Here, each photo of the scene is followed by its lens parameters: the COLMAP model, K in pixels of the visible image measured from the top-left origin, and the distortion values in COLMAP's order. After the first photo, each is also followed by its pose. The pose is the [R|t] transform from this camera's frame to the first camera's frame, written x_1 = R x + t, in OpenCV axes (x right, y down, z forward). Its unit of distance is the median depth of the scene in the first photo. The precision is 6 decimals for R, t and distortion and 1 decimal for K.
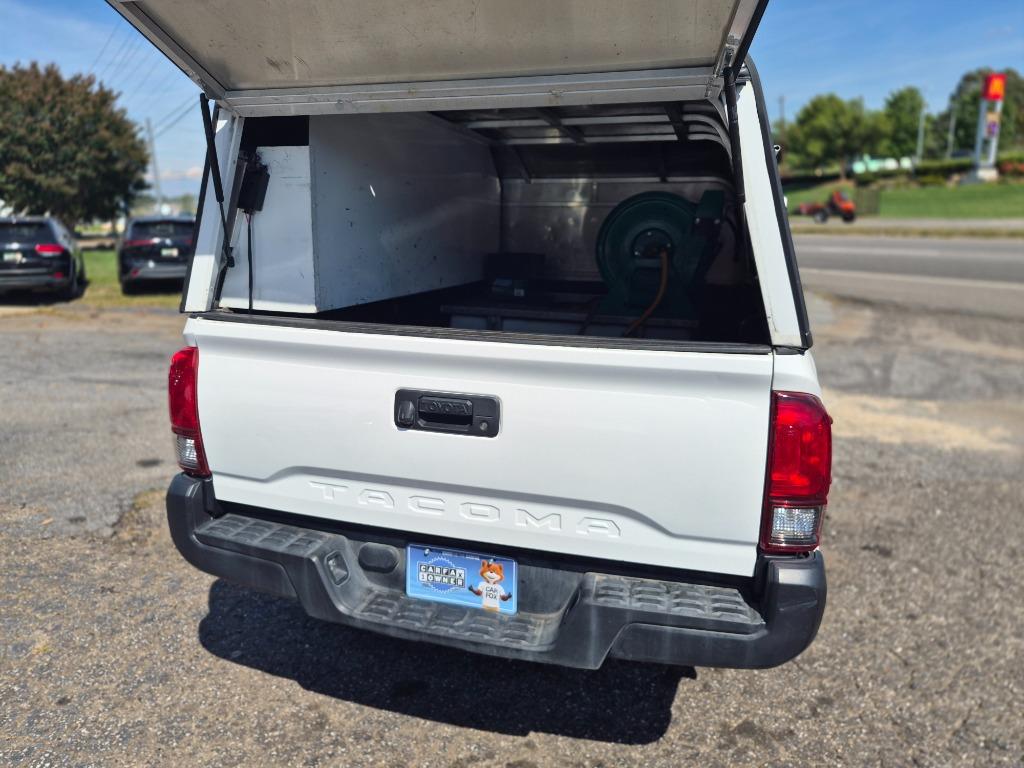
lens RADIAL K [[736.9, 0, 493.3], [0, 736.9, 358.2], [0, 0, 1]] dist [0.000207, -0.000959]
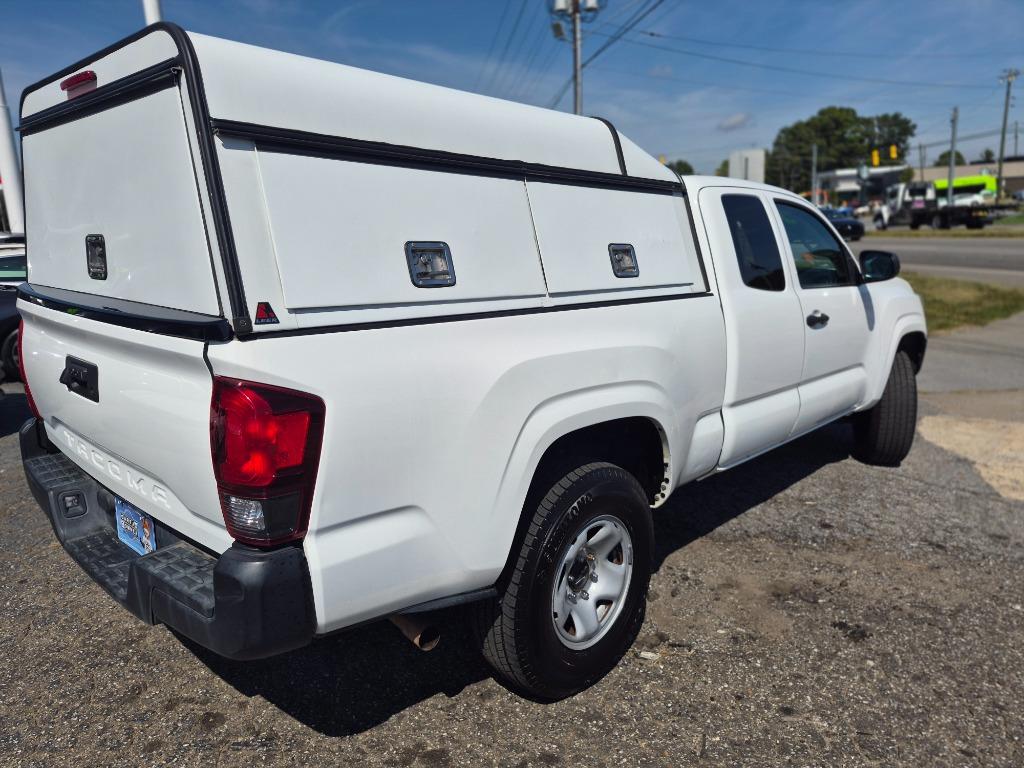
lens RADIAL K [[720.2, 0, 507.3], [0, 720.2, 369.0], [0, 0, 1]] dist [0.061042, -0.059472]
pose [[0.891134, 0.072665, -0.447885, 0.927078], [-0.071839, 0.997238, 0.018859, -0.009049], [0.448018, 0.015370, 0.893892, 0.242560]]
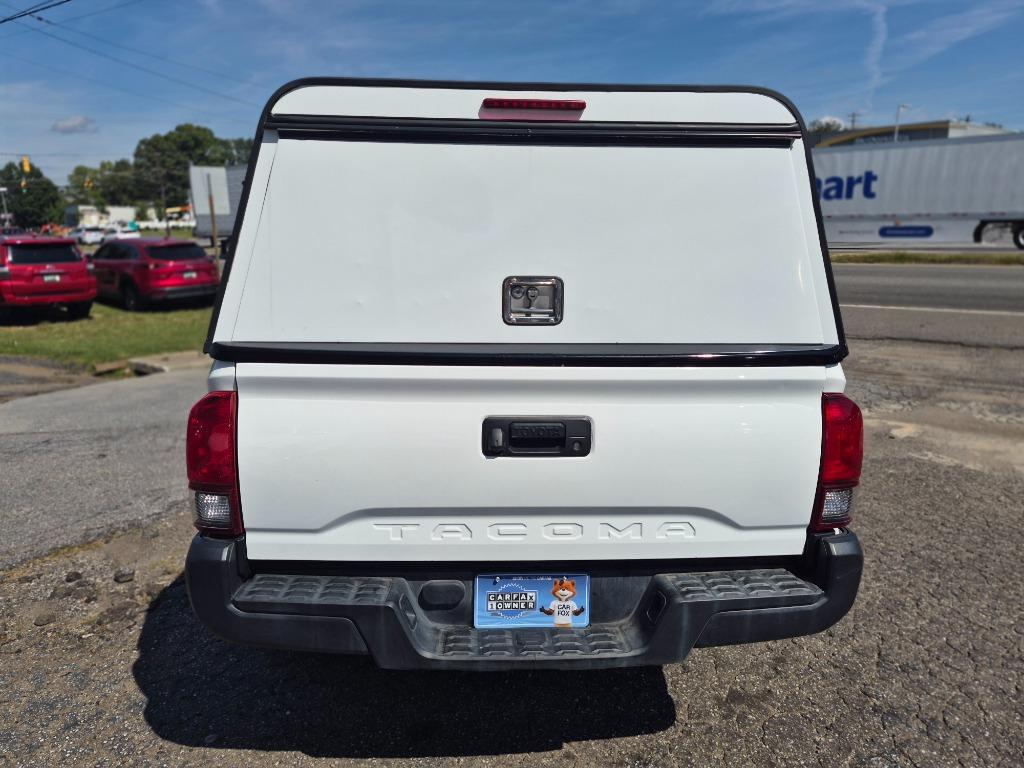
lens RADIAL K [[731.1, 0, 509.0], [0, 731.1, 362.4], [0, 0, 1]] dist [0.006225, 0.002271]
pose [[0.937833, -0.054048, 0.342853, -0.389968], [0.062813, 0.997920, -0.014502, -0.014584], [-0.341356, 0.035136, 0.939277, 0.055693]]
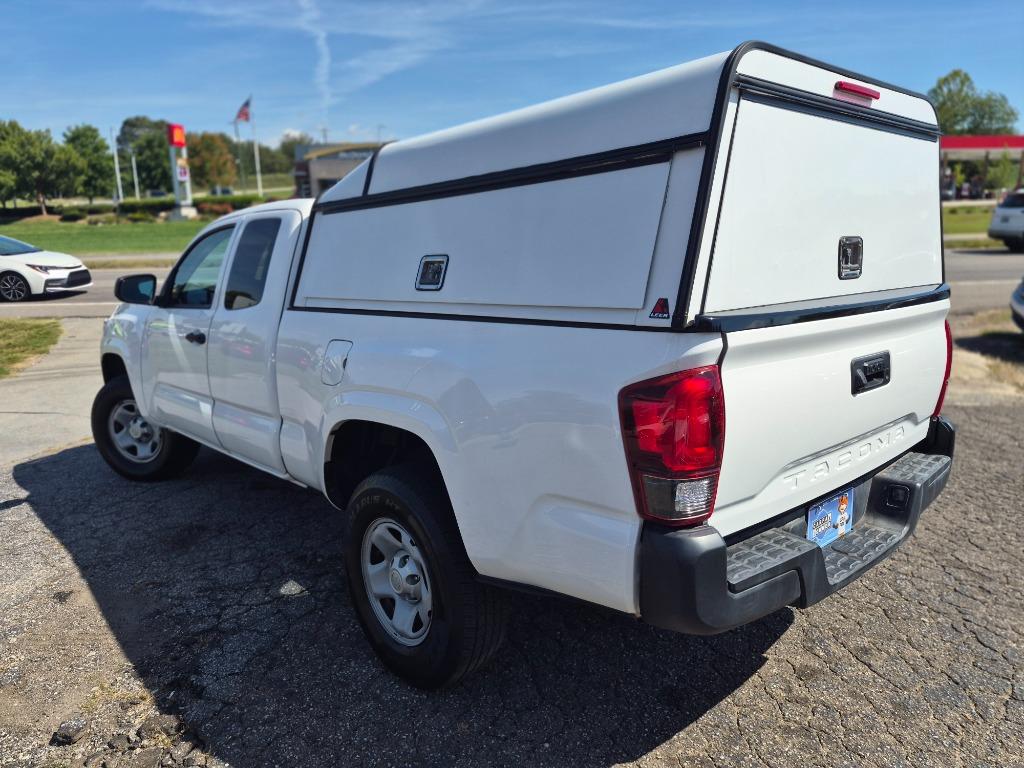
lens RADIAL K [[720.2, 0, 507.3], [0, 720.2, 369.0], [0, 0, 1]] dist [0.061042, -0.059472]
pose [[0.514162, -0.155703, 0.843442, -1.223192], [0.183256, 0.980619, 0.069314, -0.110101], [-0.837887, 0.118927, 0.532731, 0.763060]]
